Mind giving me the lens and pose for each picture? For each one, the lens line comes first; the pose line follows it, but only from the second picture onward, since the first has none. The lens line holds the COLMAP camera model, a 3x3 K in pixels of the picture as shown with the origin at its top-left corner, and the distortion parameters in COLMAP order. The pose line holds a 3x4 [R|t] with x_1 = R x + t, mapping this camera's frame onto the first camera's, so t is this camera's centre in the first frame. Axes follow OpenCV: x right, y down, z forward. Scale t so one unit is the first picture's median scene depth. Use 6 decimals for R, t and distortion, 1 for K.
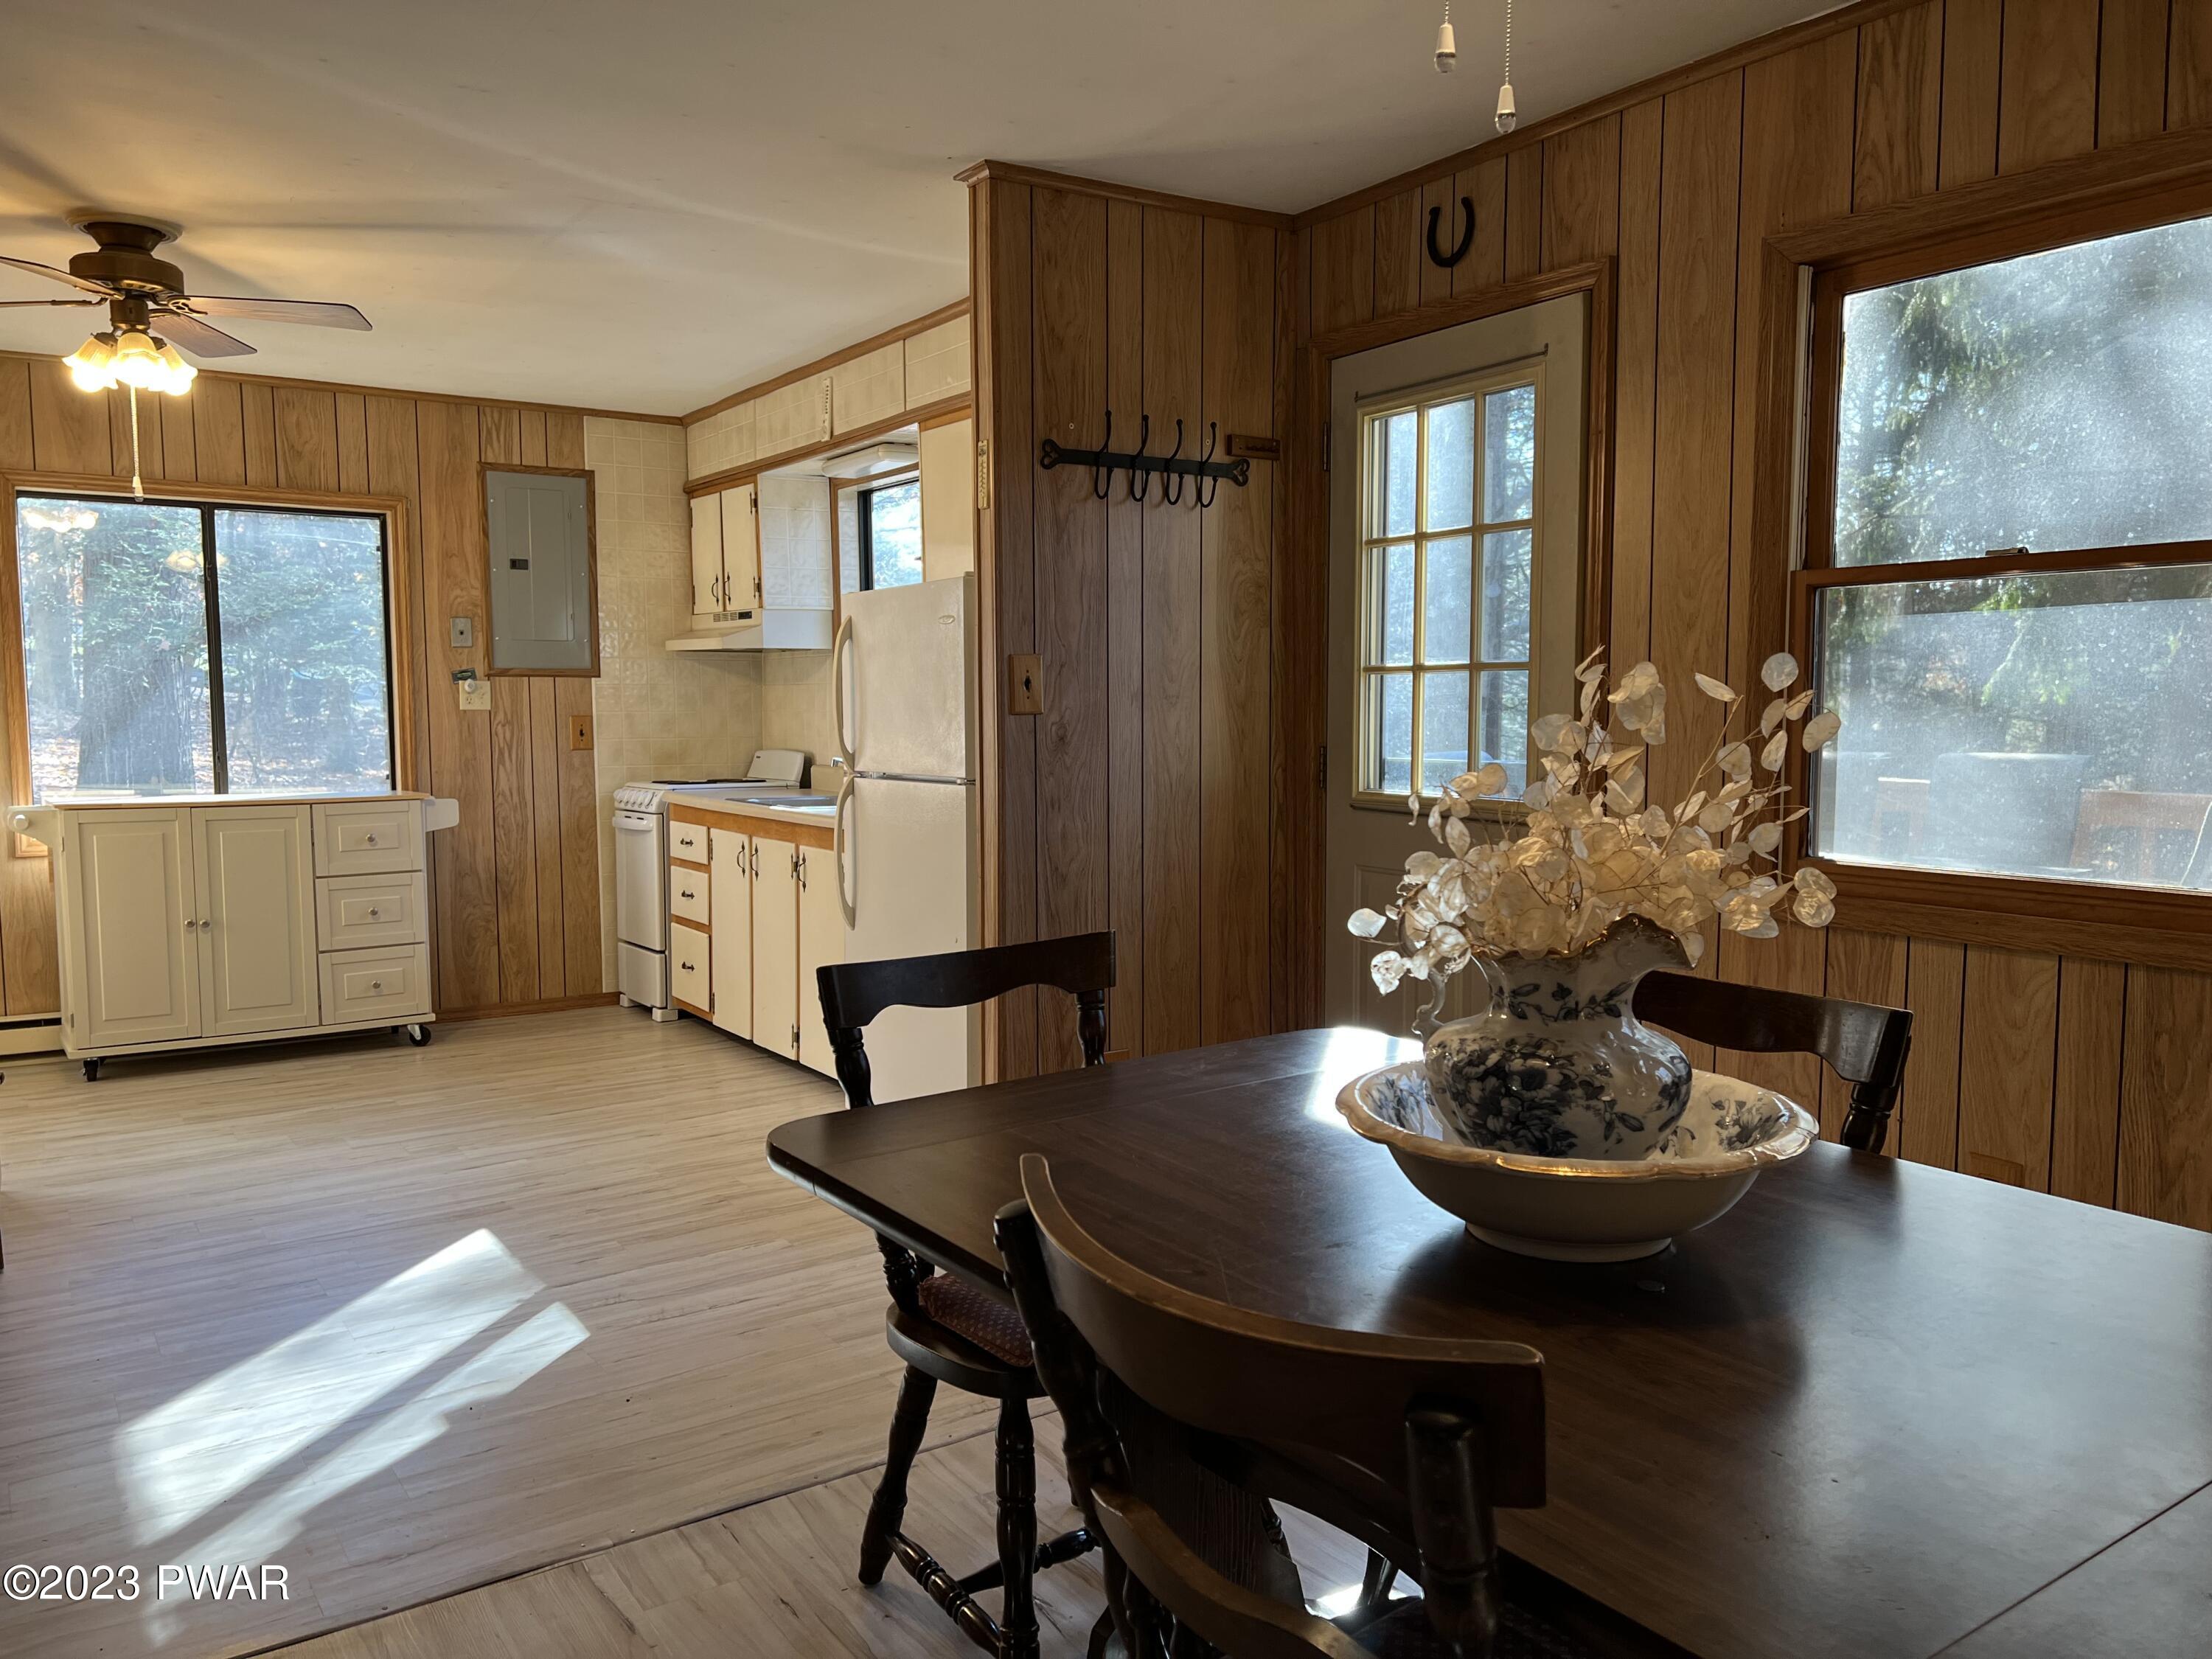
lens RADIAL K [[1650.4, 0, 1103.9], [0, 1650.4, 842.1], [0, 0, 1]] dist [0.067349, -0.073539]
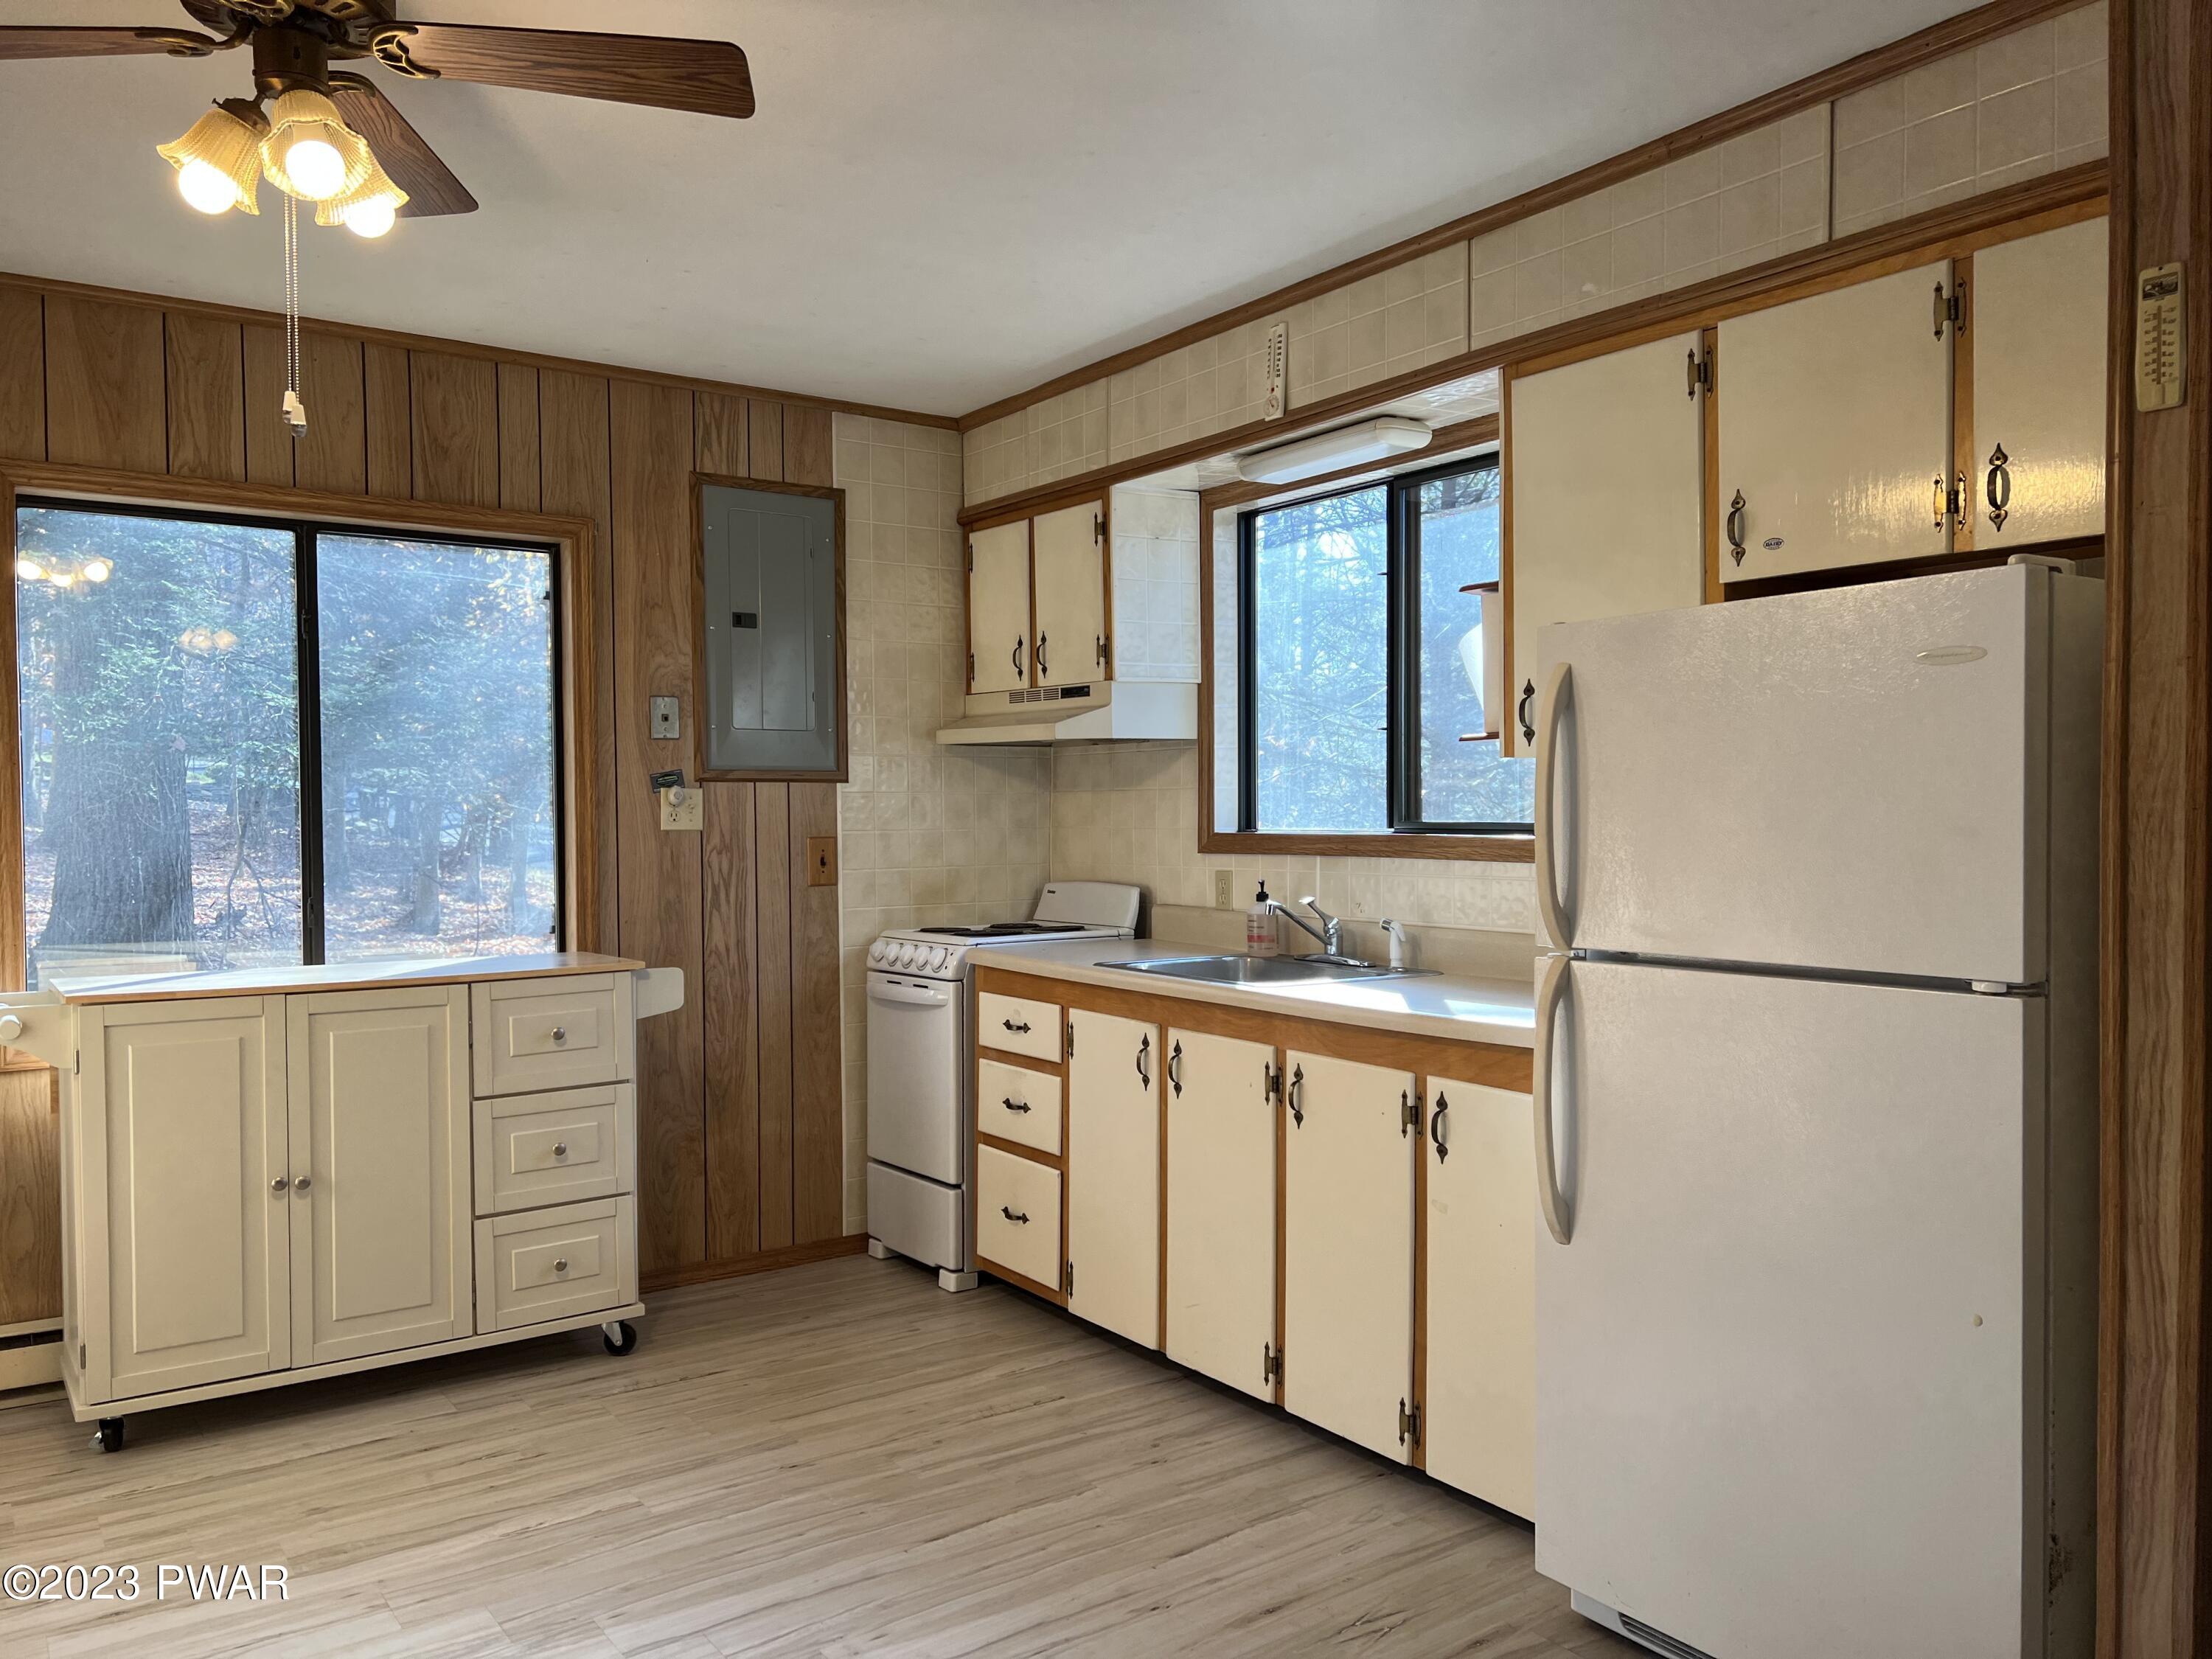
lens RADIAL K [[1641.7, 0, 1120.7], [0, 1641.7, 844.0], [0, 0, 1]] dist [0.100205, -0.144327]
pose [[0.999533, -0.005308, 0.030091, -0.221693], [0.007138, 0.998110, -0.061031, -0.031541], [-0.029710, 0.061218, 0.997682, 0.322863]]
